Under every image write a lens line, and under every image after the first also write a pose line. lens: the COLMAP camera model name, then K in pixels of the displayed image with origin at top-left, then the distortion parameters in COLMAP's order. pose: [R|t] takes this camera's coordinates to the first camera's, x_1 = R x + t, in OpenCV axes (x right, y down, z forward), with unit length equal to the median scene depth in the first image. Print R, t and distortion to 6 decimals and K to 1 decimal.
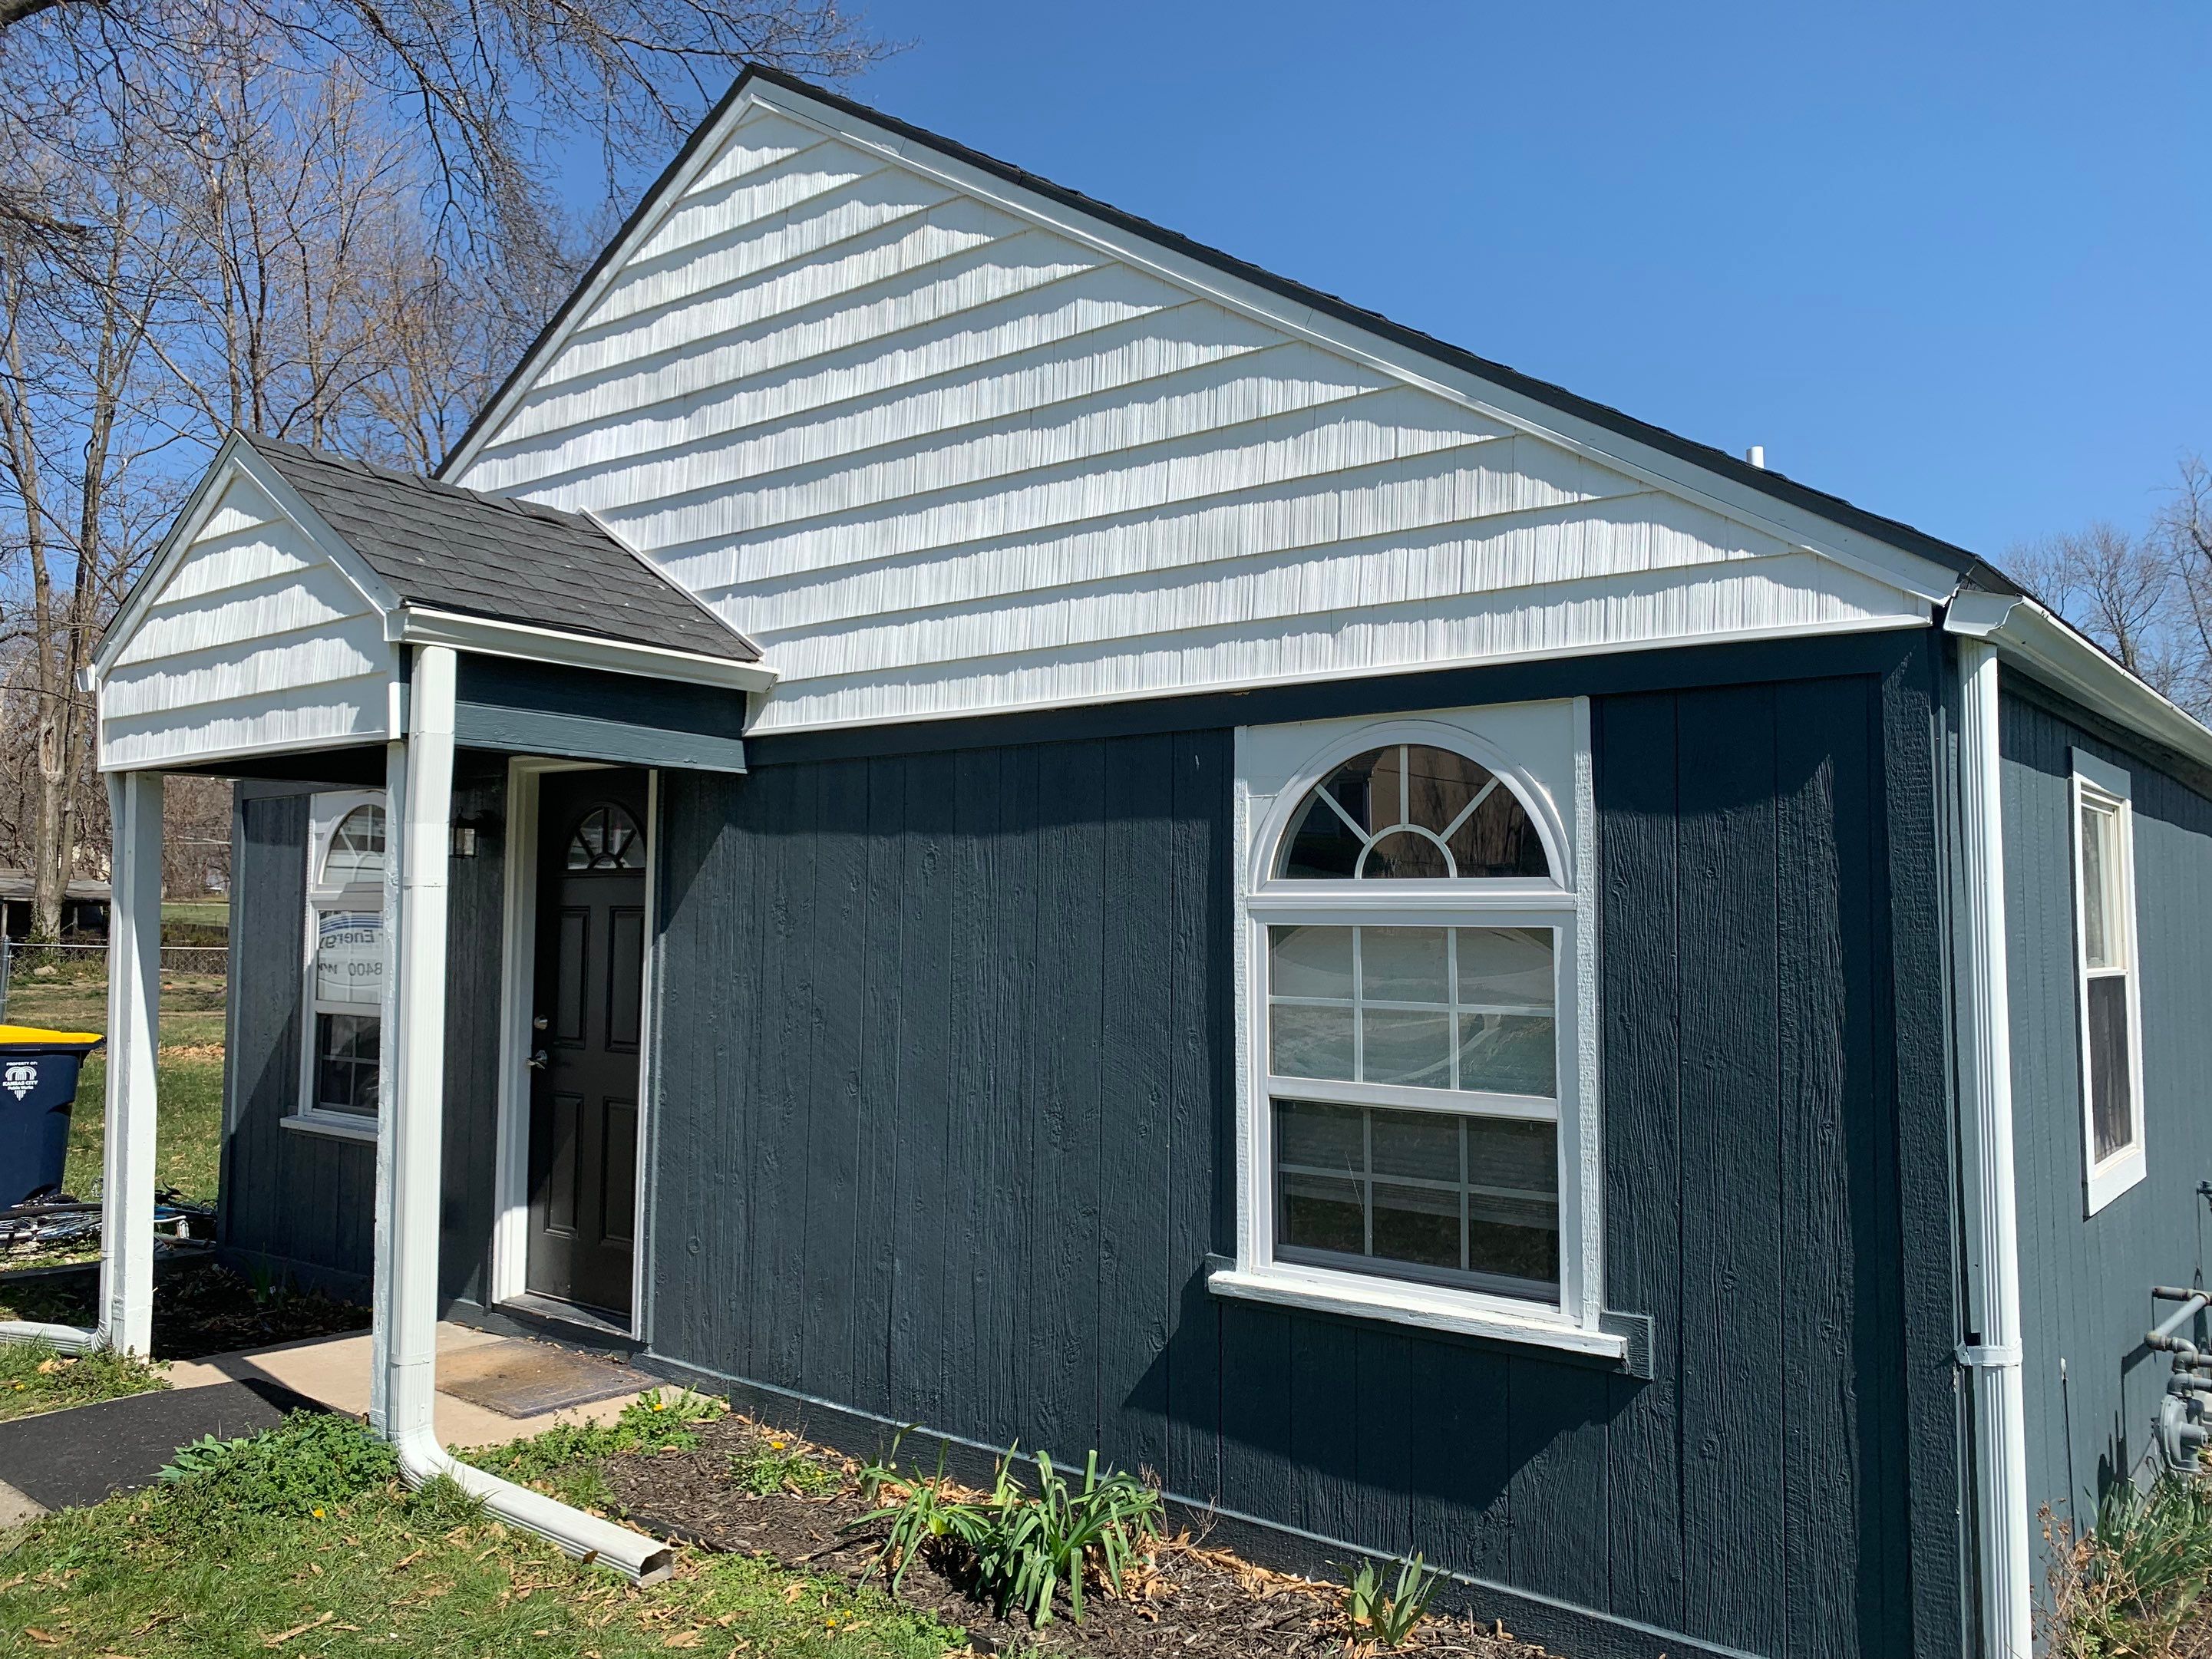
lens RADIAL K [[1685.5, 0, 1094.8], [0, 1685.5, 826.2], [0, 0, 1]] dist [0.045880, -0.050474]
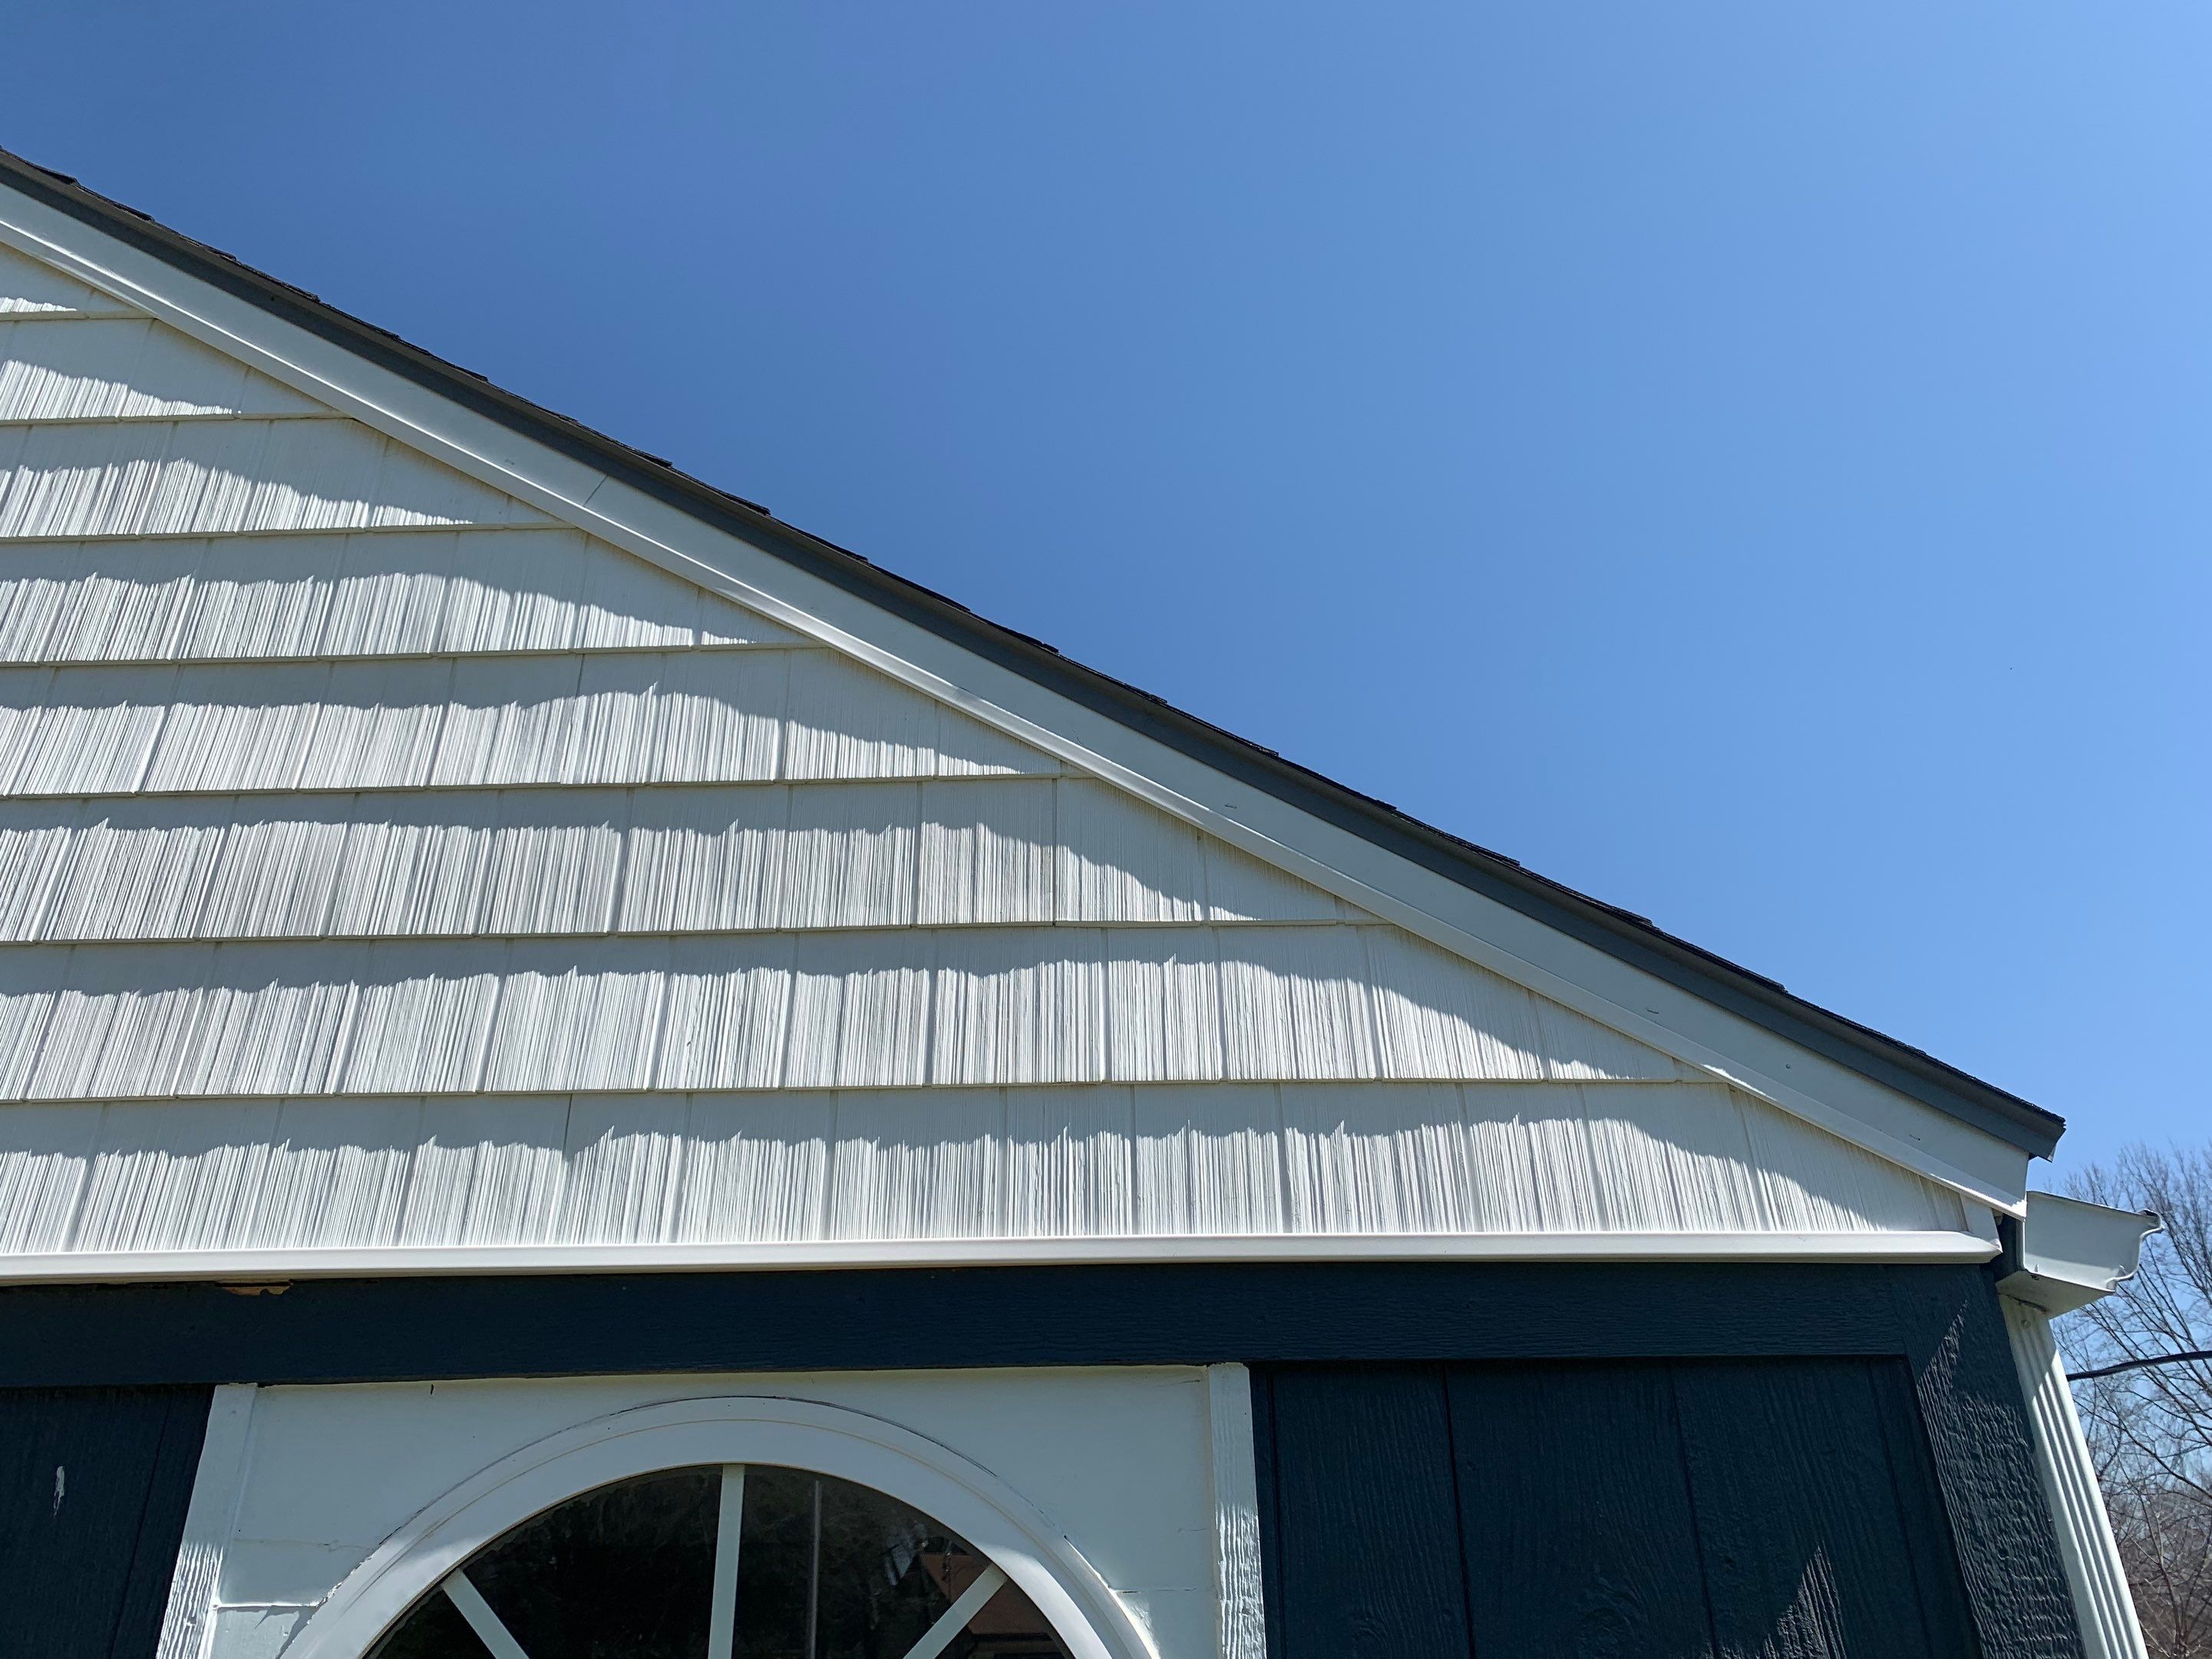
lens RADIAL K [[1688.7, 0, 1090.4], [0, 1688.7, 822.4], [0, 0, 1]] dist [0.028796, -0.022988]
pose [[0.789548, 0.268040, 0.552059, -0.000645], [-0.016767, 0.908660, -0.417200, -0.020977], [-0.613460, 0.320143, 0.721925, 0.599267]]
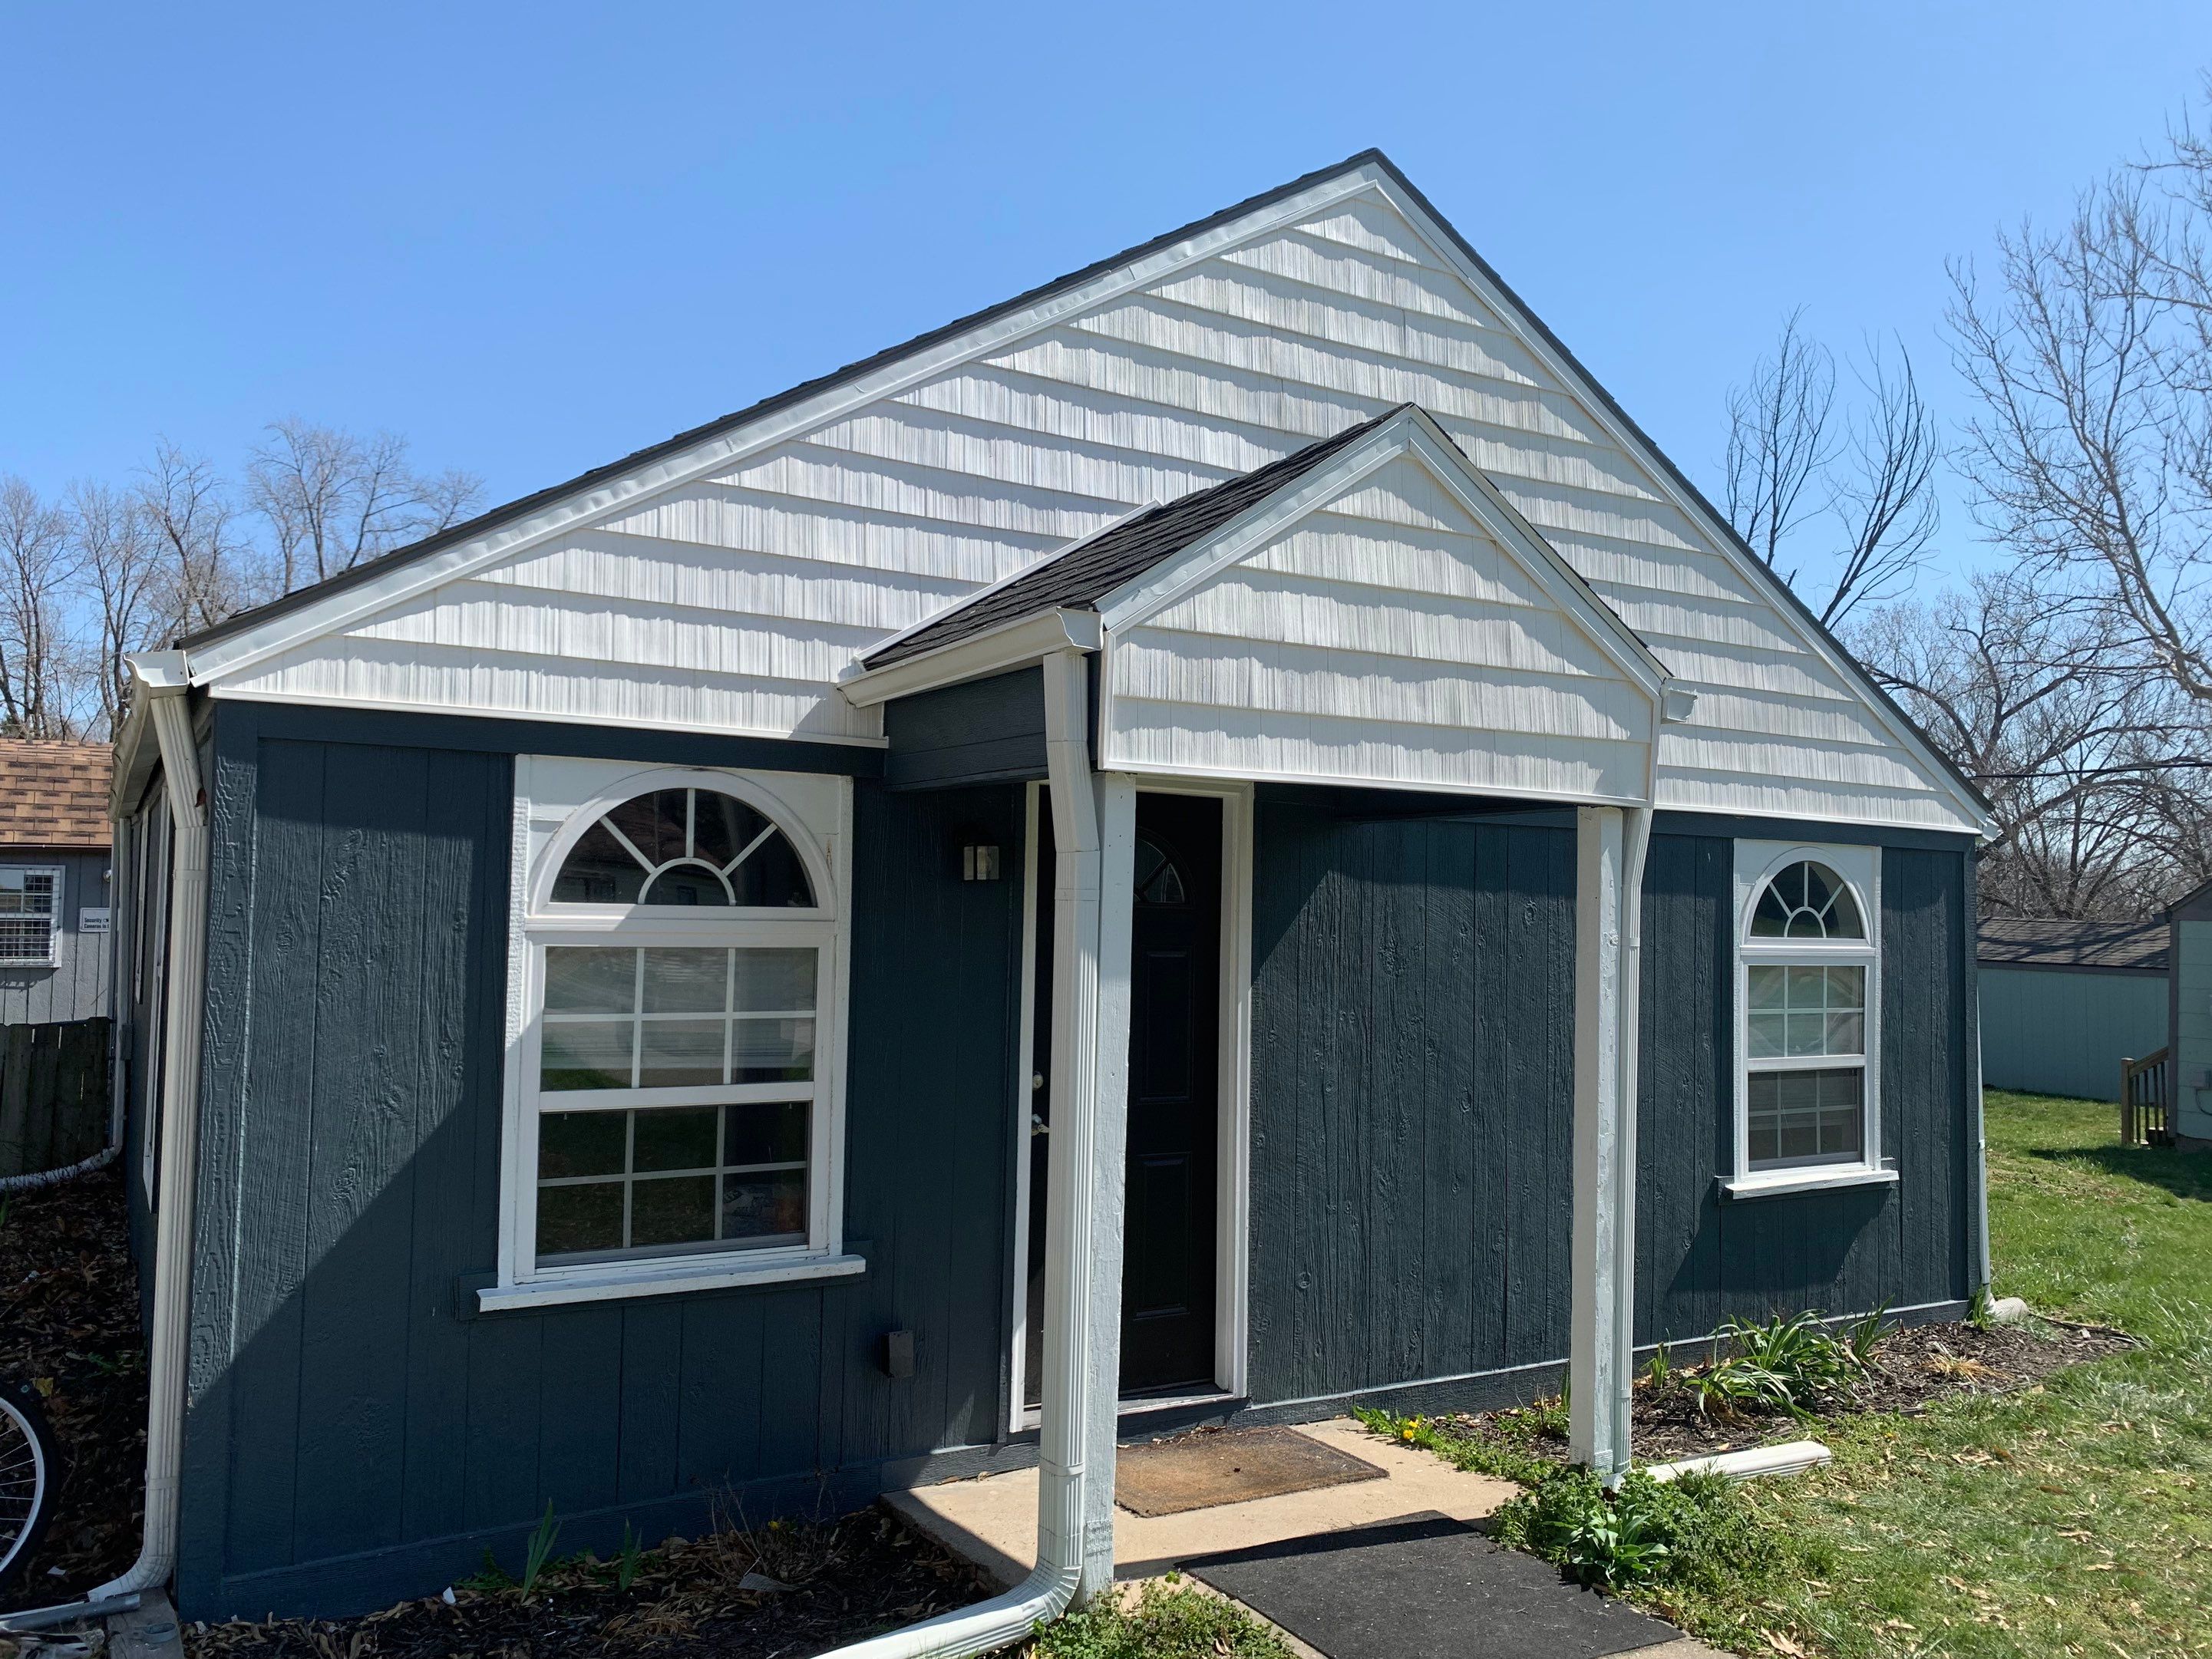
lens RADIAL K [[1700.0, 0, 1075.6], [0, 1700.0, 828.2], [0, 0, 1]] dist [0.042756, -0.042054]
pose [[0.354451, 0.046439, 0.933921, -1.646230], [-0.072628, 0.997116, -0.022016, 0.011026], [-0.932250, -0.060025, 0.356802, 1.019340]]
